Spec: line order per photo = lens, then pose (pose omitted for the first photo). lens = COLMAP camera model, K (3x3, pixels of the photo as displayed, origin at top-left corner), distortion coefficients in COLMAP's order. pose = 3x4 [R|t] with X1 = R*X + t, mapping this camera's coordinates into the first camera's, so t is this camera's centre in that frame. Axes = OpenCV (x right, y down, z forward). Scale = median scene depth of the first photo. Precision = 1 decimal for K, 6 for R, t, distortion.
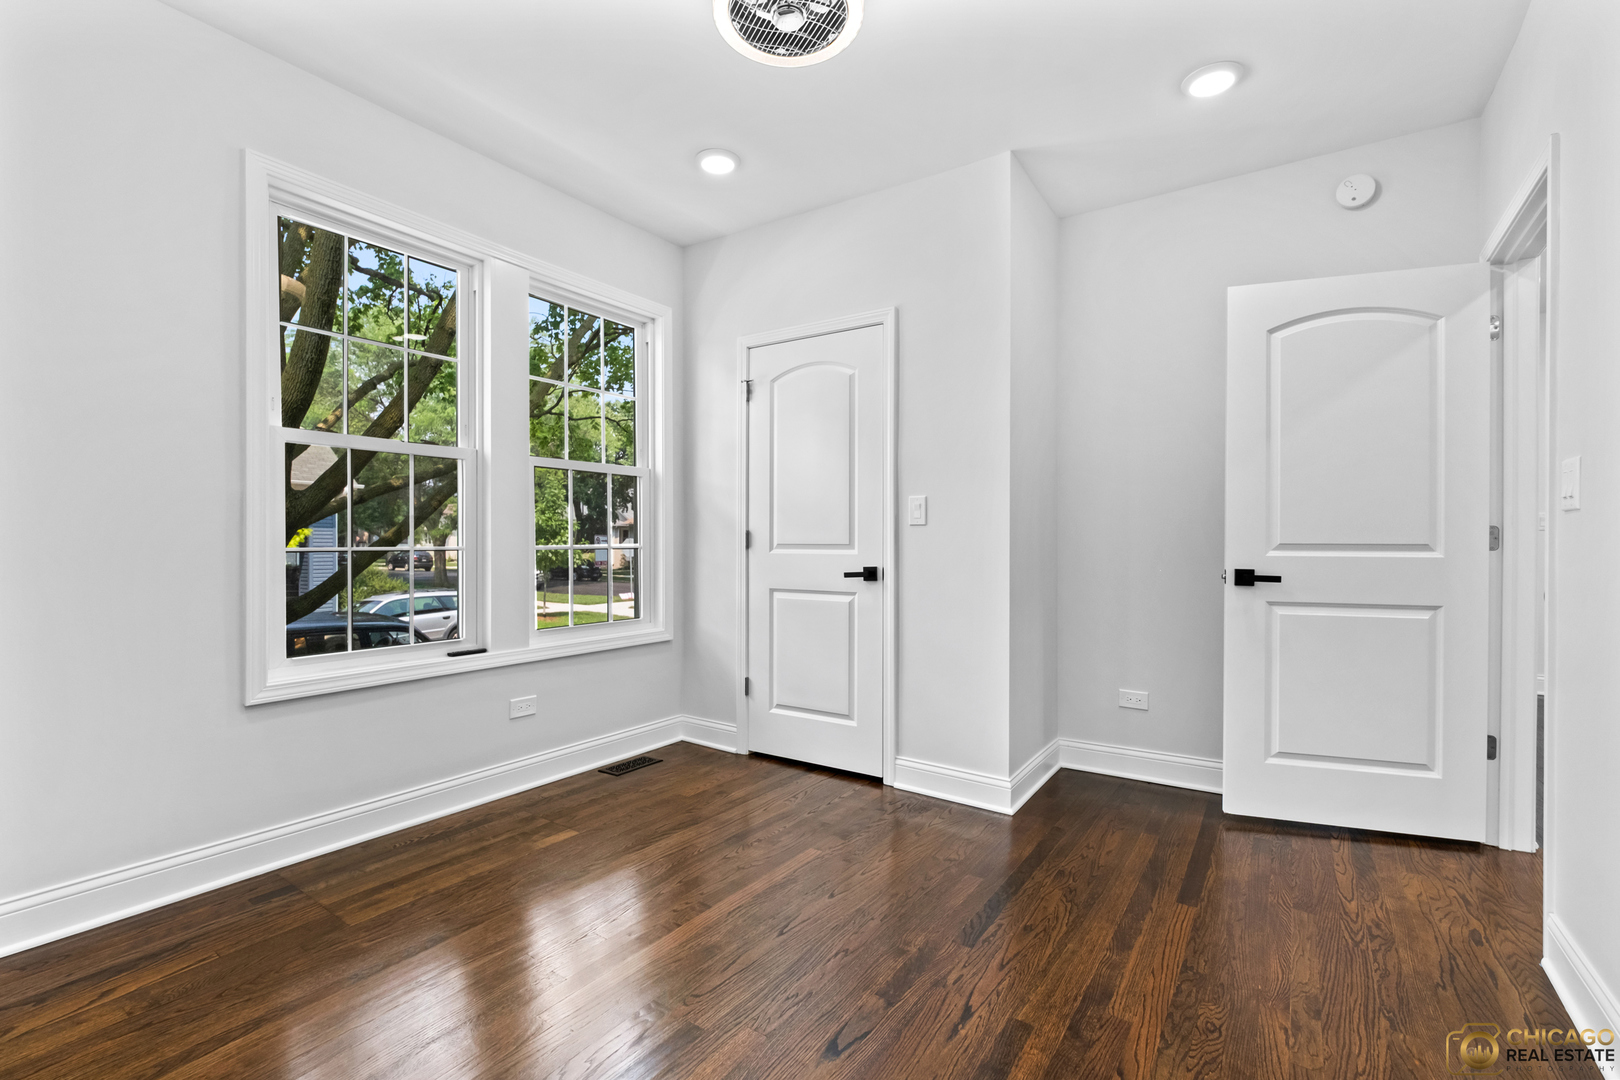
lens RADIAL K [[717.6, 0, 807.8], [0, 717.6, 545.5], [0, 0, 1]] dist [-0.008563, -0.000166]
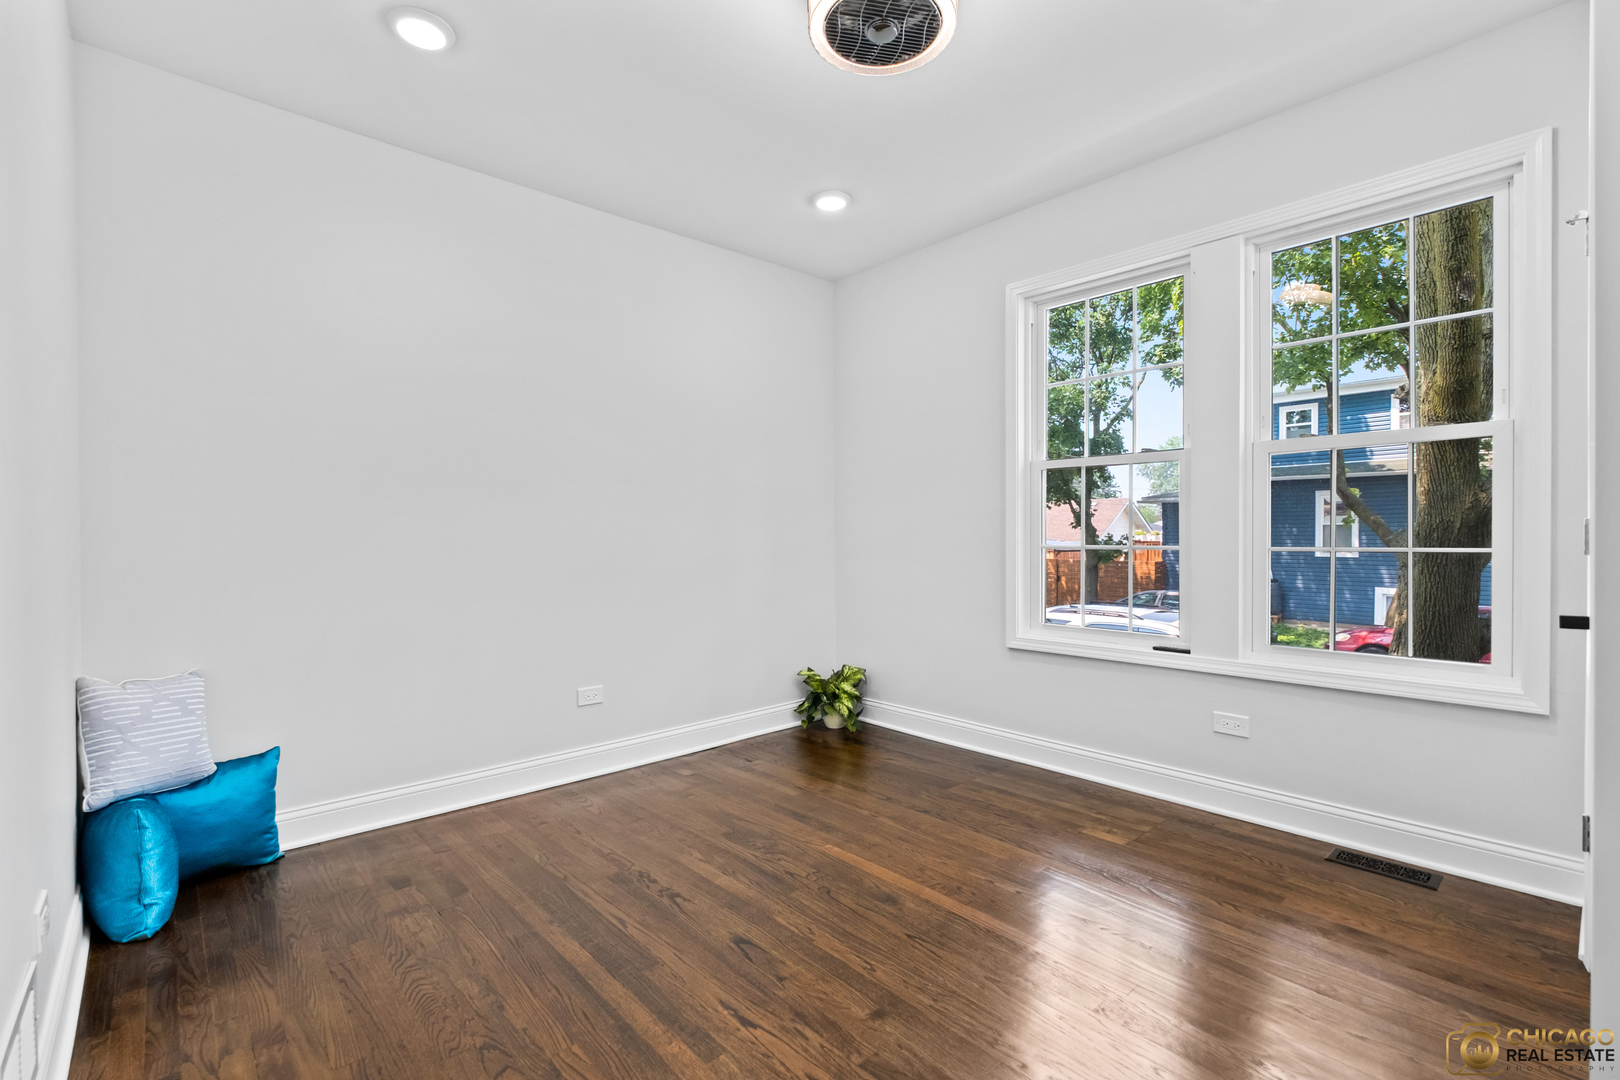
lens RADIAL K [[730.4, 0, 810.0], [0, 730.4, 540.0], [0, 0, 1]] dist [0.000153, 0.000148]
pose [[-0.233782, 0.001517, -0.972288, 0.693312], [-0.005304, 0.999982, 0.002835, -0.008882], [0.972275, 0.005820, -0.233769, 0.772016]]
